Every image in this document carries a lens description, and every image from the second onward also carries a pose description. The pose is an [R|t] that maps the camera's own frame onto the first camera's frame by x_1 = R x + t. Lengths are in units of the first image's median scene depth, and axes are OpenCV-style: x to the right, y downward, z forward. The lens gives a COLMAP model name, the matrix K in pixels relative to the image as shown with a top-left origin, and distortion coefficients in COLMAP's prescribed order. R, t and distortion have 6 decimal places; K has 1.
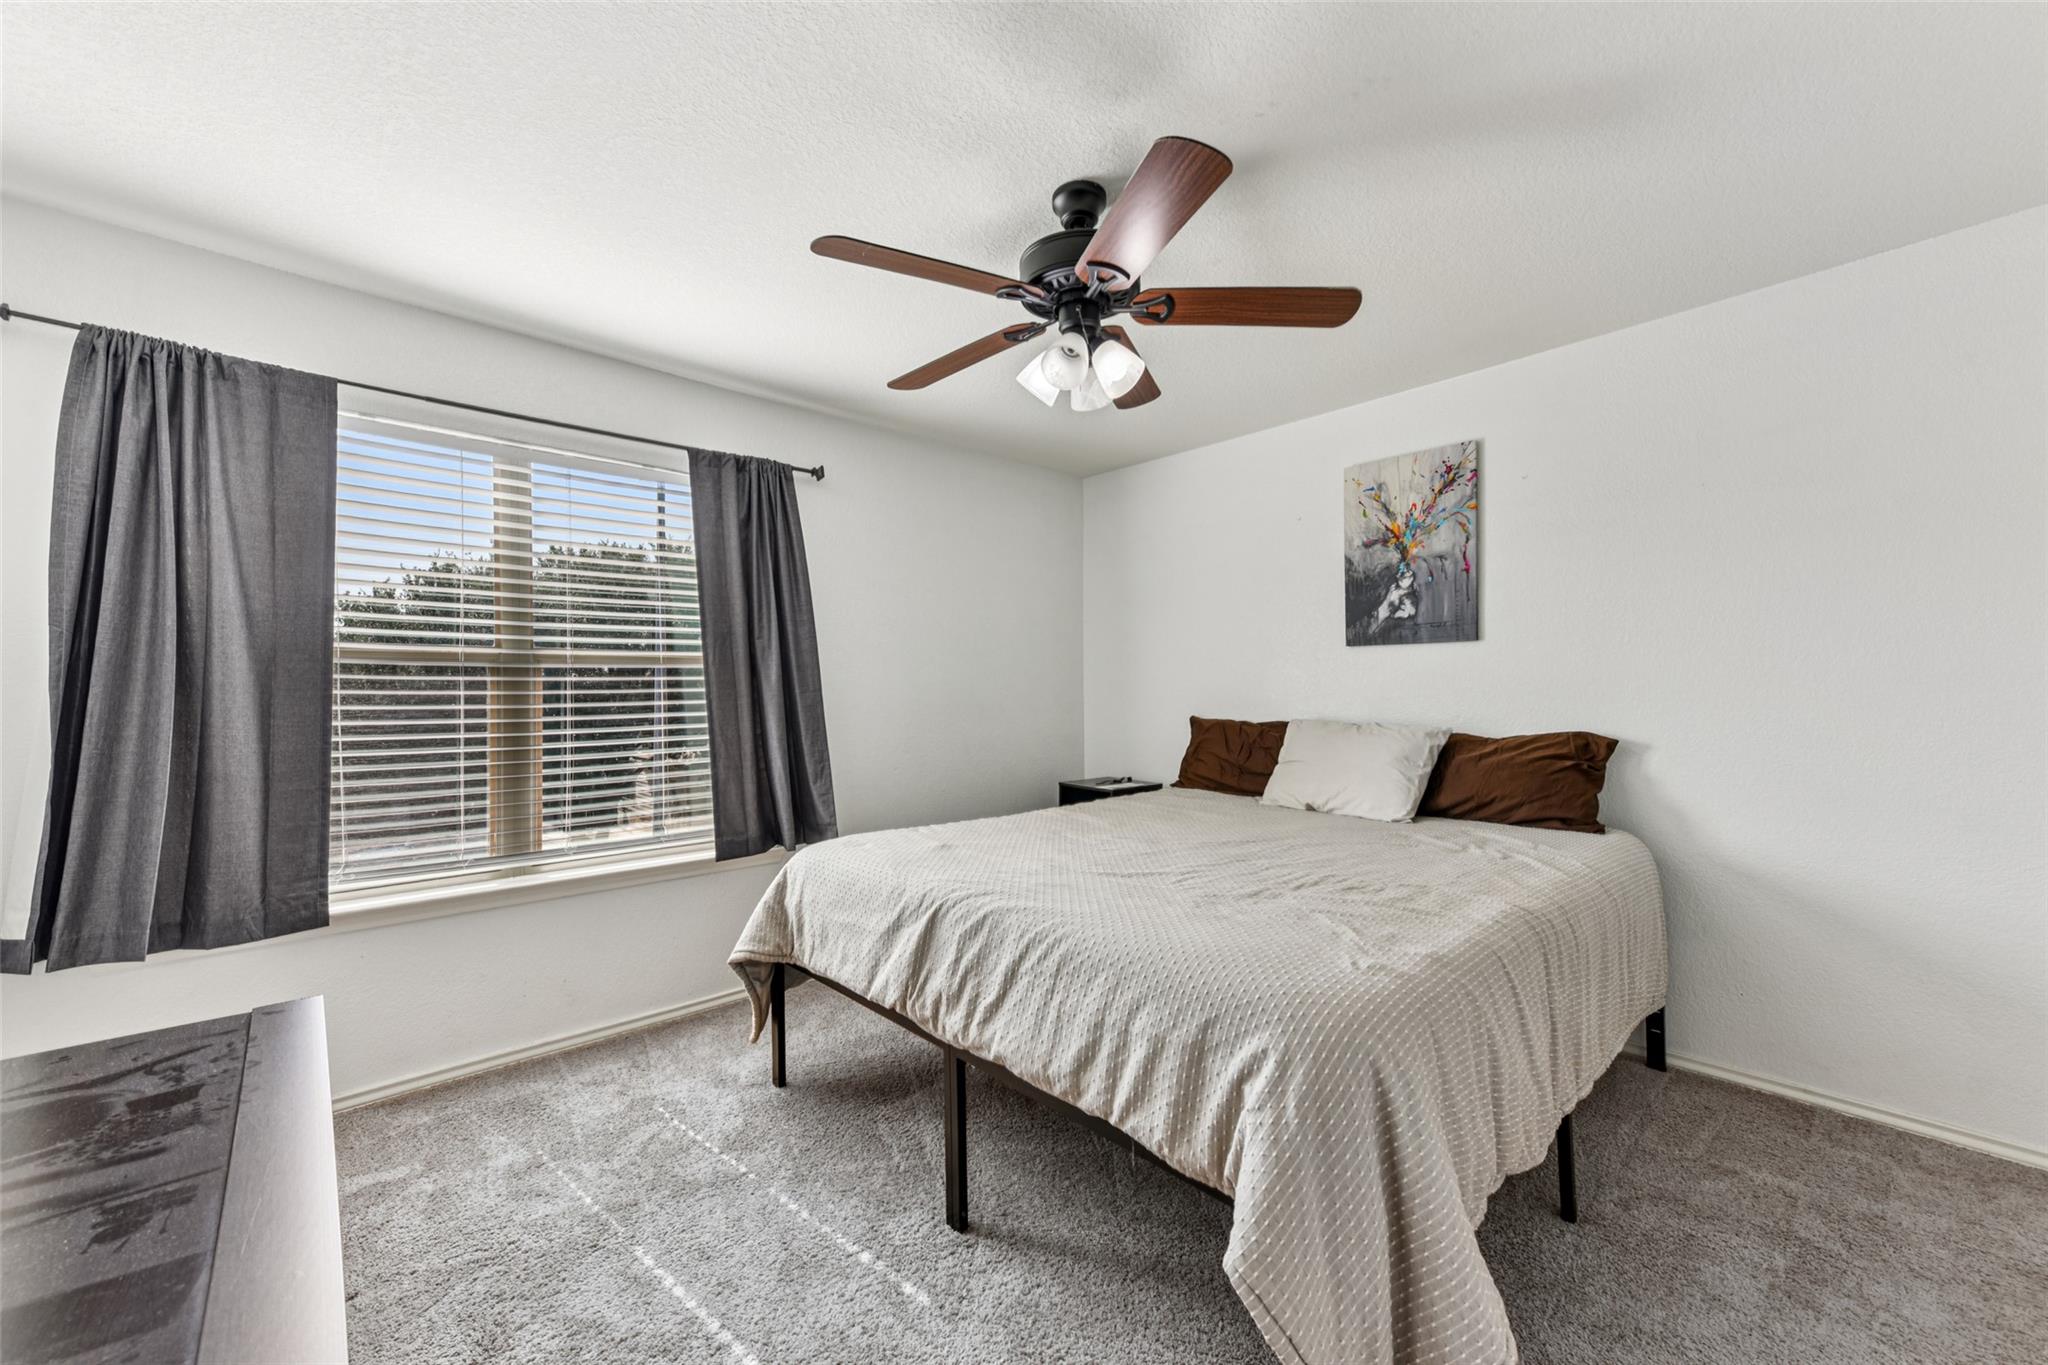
lens RADIAL K [[797.6, 0, 1032.5], [0, 797.6, 684.5], [0, 0, 1]] dist [0.028772, 0.000214]
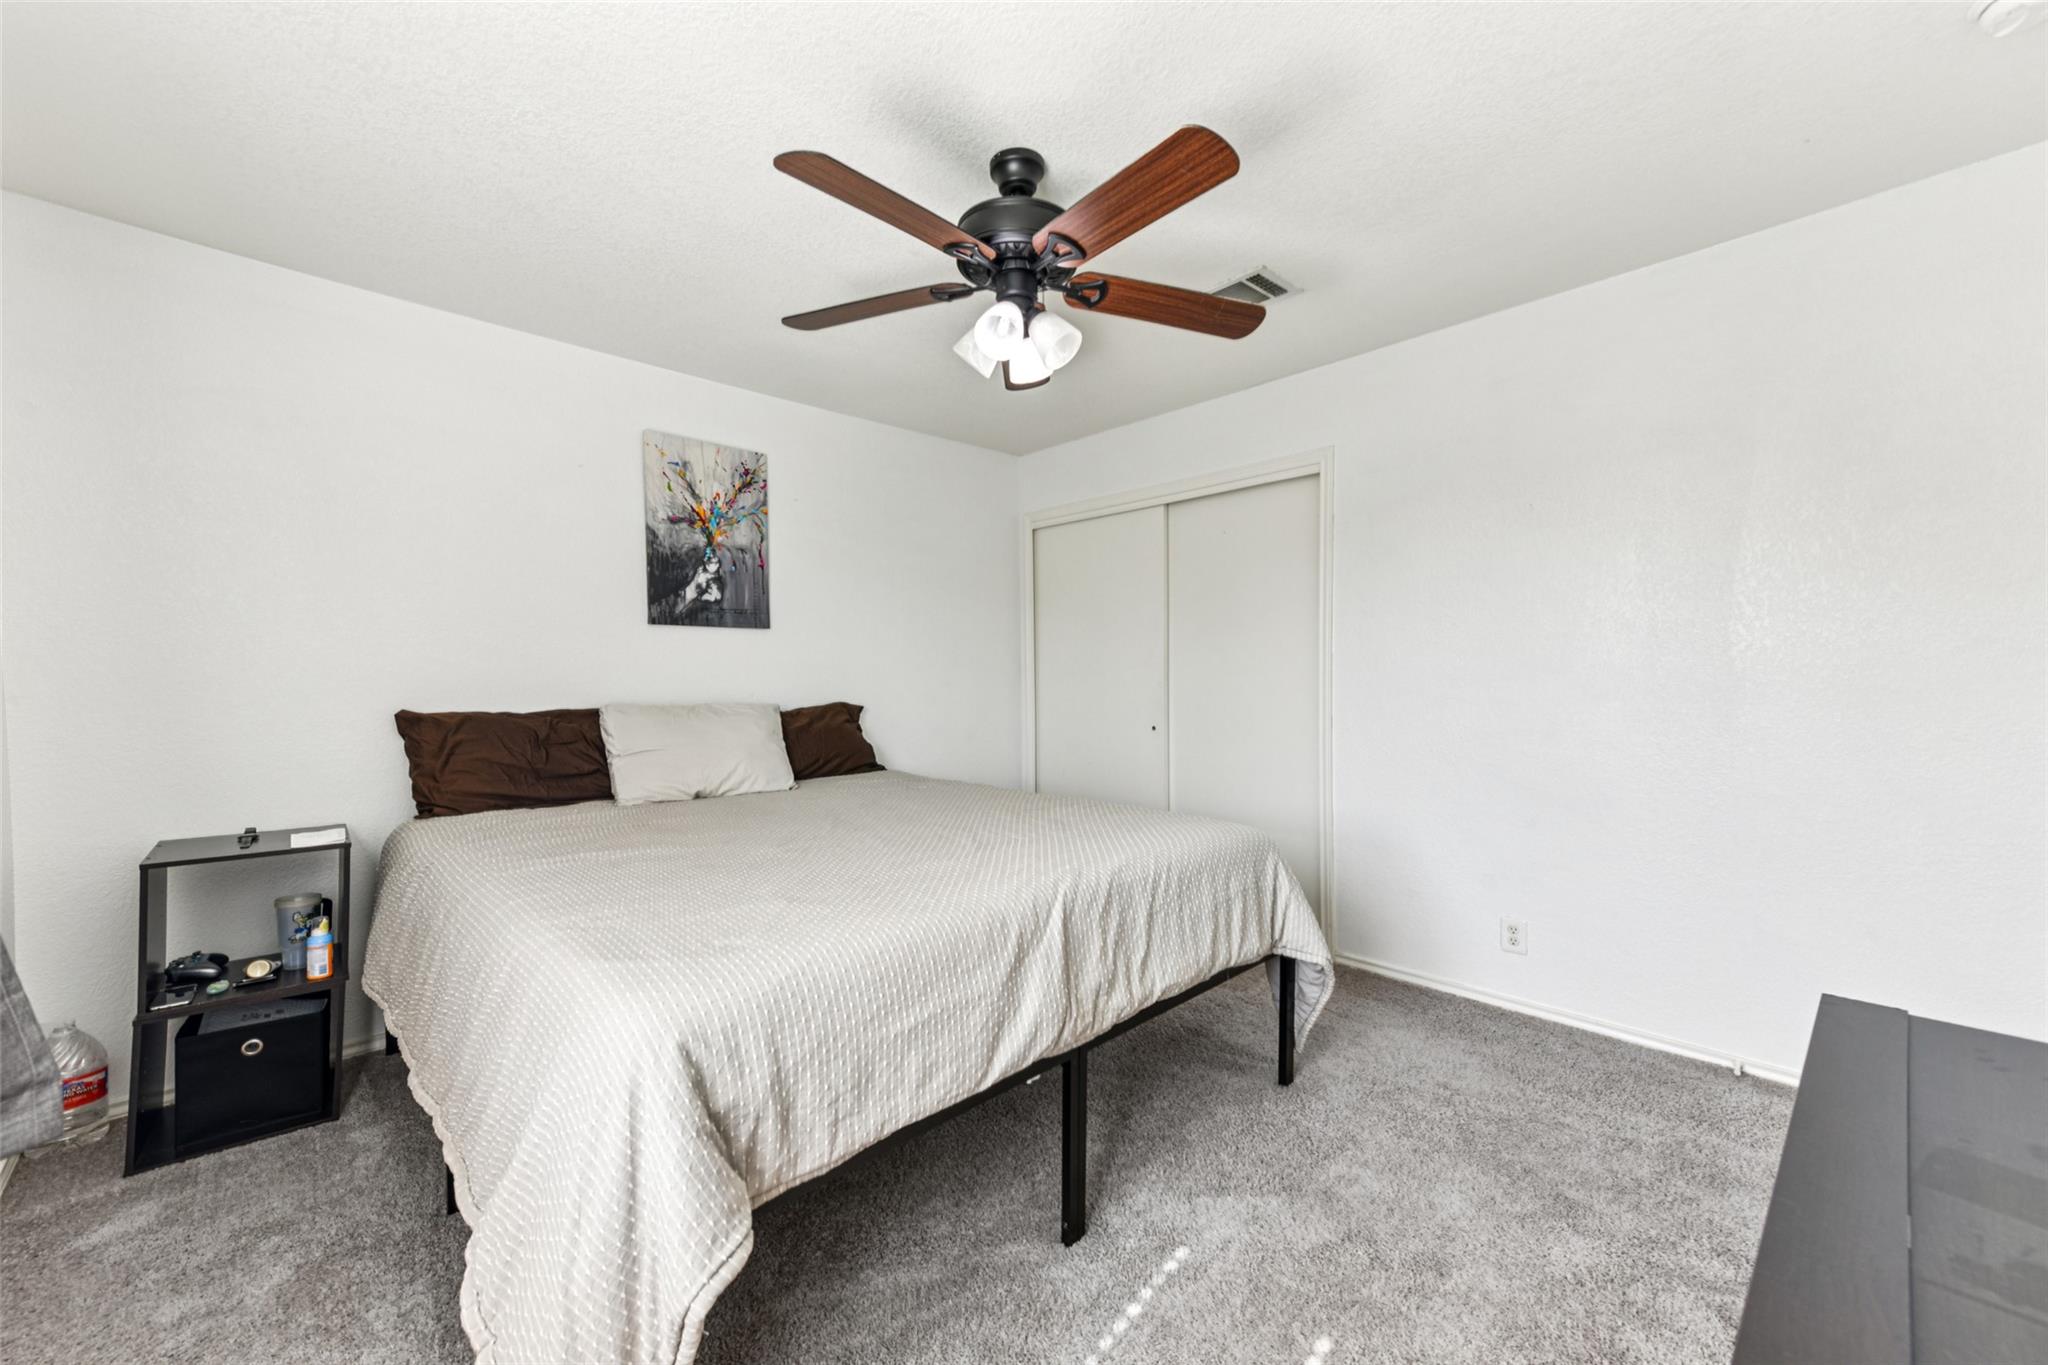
lens RADIAL K [[797.6, 0, 1032.5], [0, 797.6, 684.5], [0, 0, 1]] dist [0.028772, 0.000214]
pose [[-0.026024, -0.007791, 0.999631, -0.587036], [-0.001611, 0.999969, 0.007752, 0.015496], [-0.999660, -0.001409, -0.026035, 0.621613]]
